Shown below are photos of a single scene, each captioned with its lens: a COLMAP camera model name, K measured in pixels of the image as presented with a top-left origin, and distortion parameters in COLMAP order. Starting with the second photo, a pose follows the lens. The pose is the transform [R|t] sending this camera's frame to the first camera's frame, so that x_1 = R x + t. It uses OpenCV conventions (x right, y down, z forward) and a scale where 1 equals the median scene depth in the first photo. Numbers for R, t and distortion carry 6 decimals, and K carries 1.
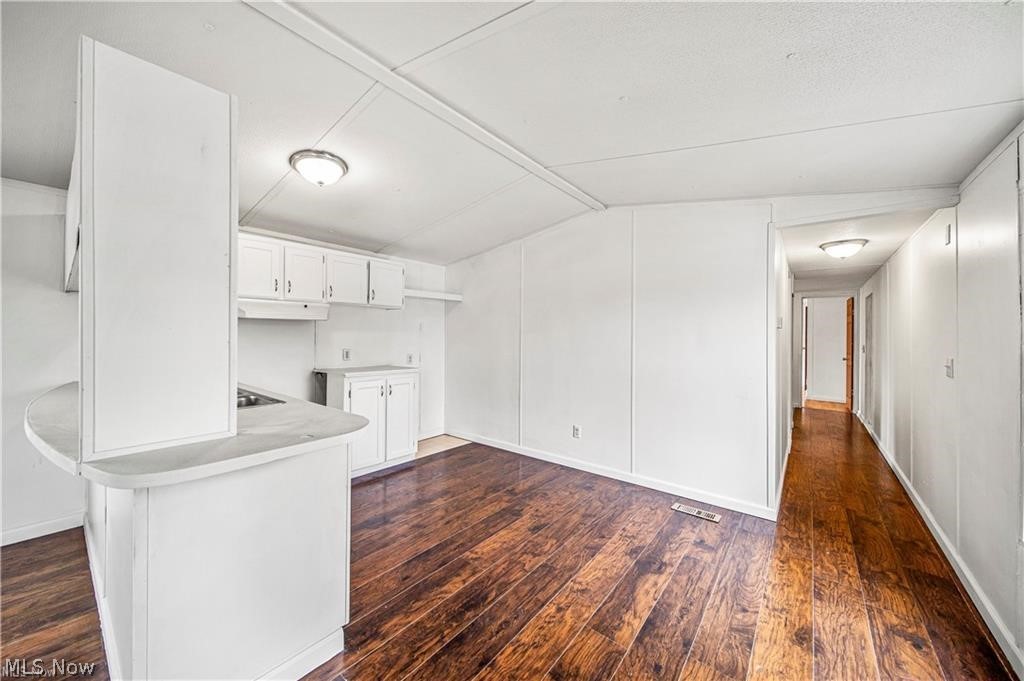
lens RADIAL K [[361.9, 0, 517.4], [0, 361.9, 334.4], [0, 0, 1]] dist [-0.002499, 0.000025]
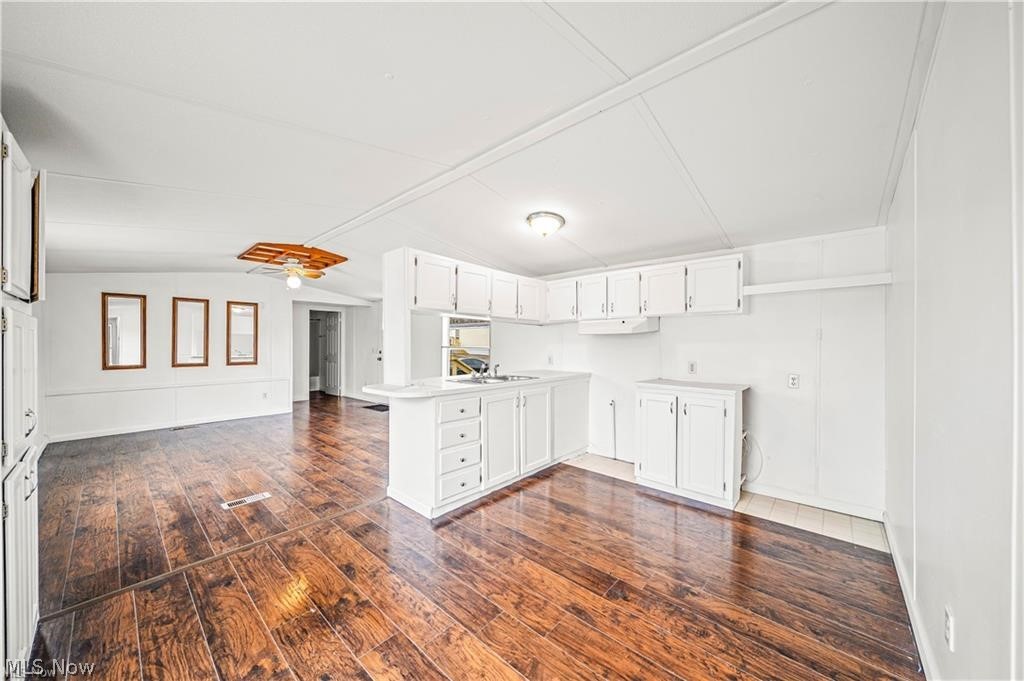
lens RADIAL K [[361.9, 0, 512.3], [0, 361.9, 346.1], [0, 0, 1]] dist [-0.002499, 0.000025]
pose [[-0.054999, -0.006865, -0.998463, 0.977529], [-0.002606, 0.999974, -0.006731, 0.015514], [0.998483, 0.002231, -0.055016, 1.130096]]
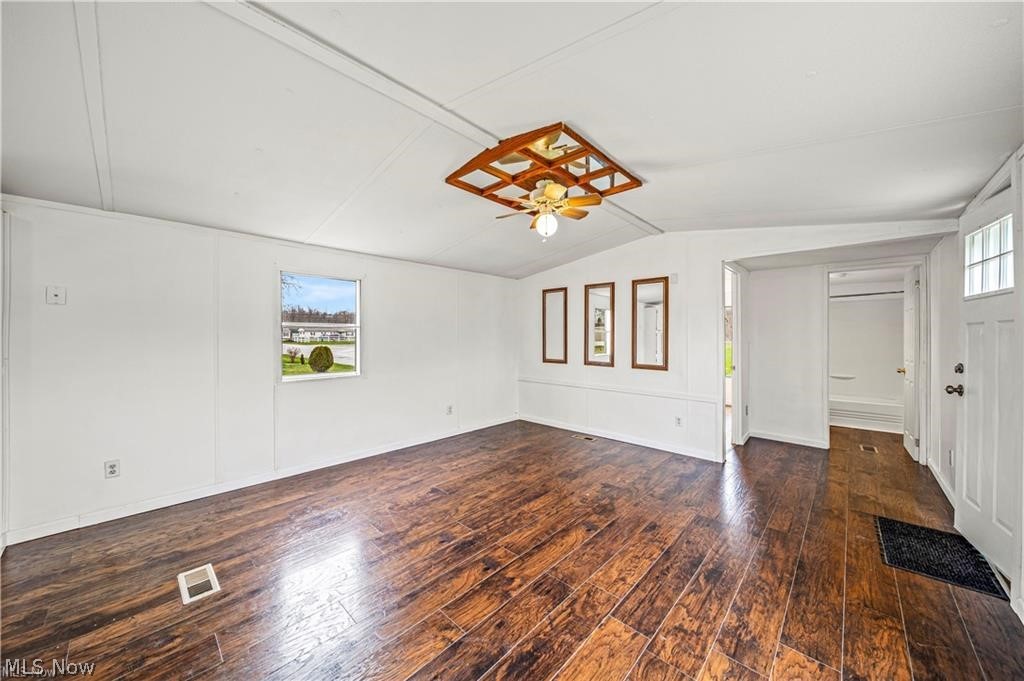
lens RADIAL K [[361.9, 0, 519.5], [0, 361.9, 333.1], [0, 0, 1]] dist [-0.002499, 0.000025]
pose [[-0.996448, -0.017783, 0.082311, -1.376944], [-0.018356, 0.999812, -0.006217, -0.024671], [-0.082185, -0.007706, -0.996587, 0.843247]]
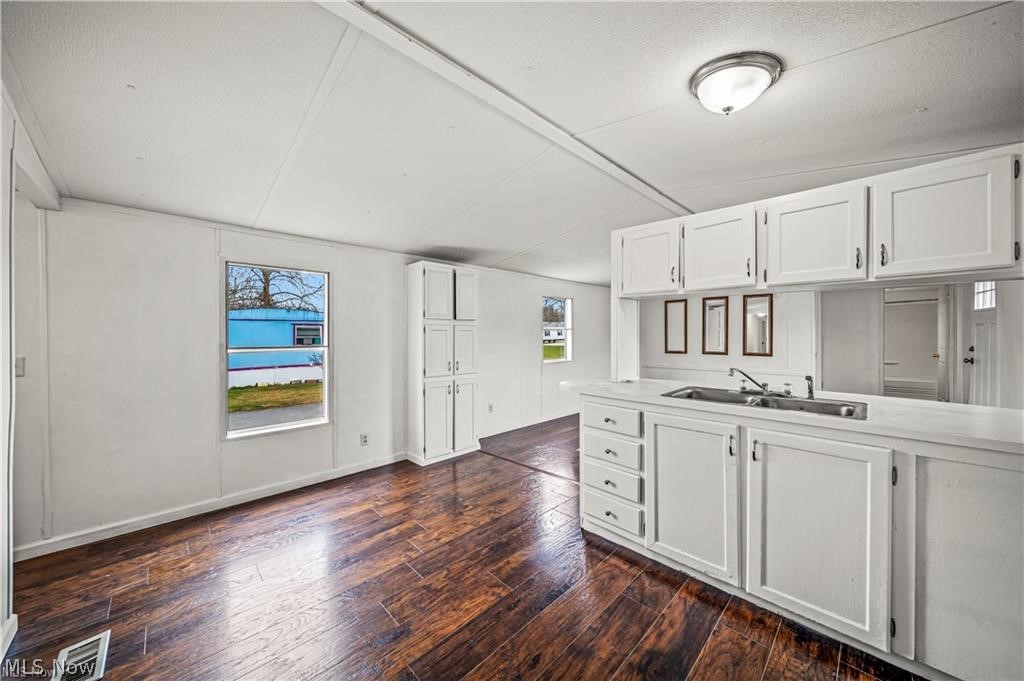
lens RADIAL K [[361.9, 0, 517.5], [0, 361.9, 337.3], [0, 0, 1]] dist [-0.002499, 0.000025]
pose [[-0.992489, -0.009198, 0.121988, -0.292840], [-0.008523, 0.999945, 0.006051, -0.001781], [-0.122037, 0.004966, -0.992513, 2.009744]]
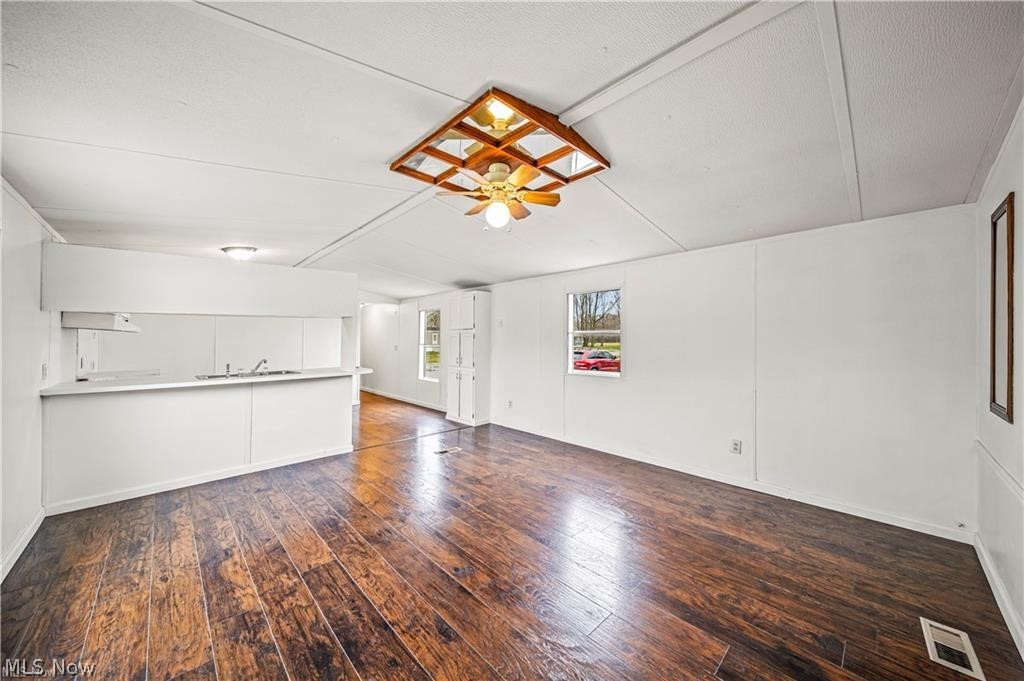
lens RADIAL K [[361.9, 0, 505.2], [0, 361.9, 334.7], [0, 0, 1]] dist [-0.002499, 0.000025]
pose [[0.150821, -0.004698, 0.988550, -2.523693], [0.002698, 0.999987, 0.004341, -0.052677], [-0.988557, 0.002013, 0.150832, -0.688639]]
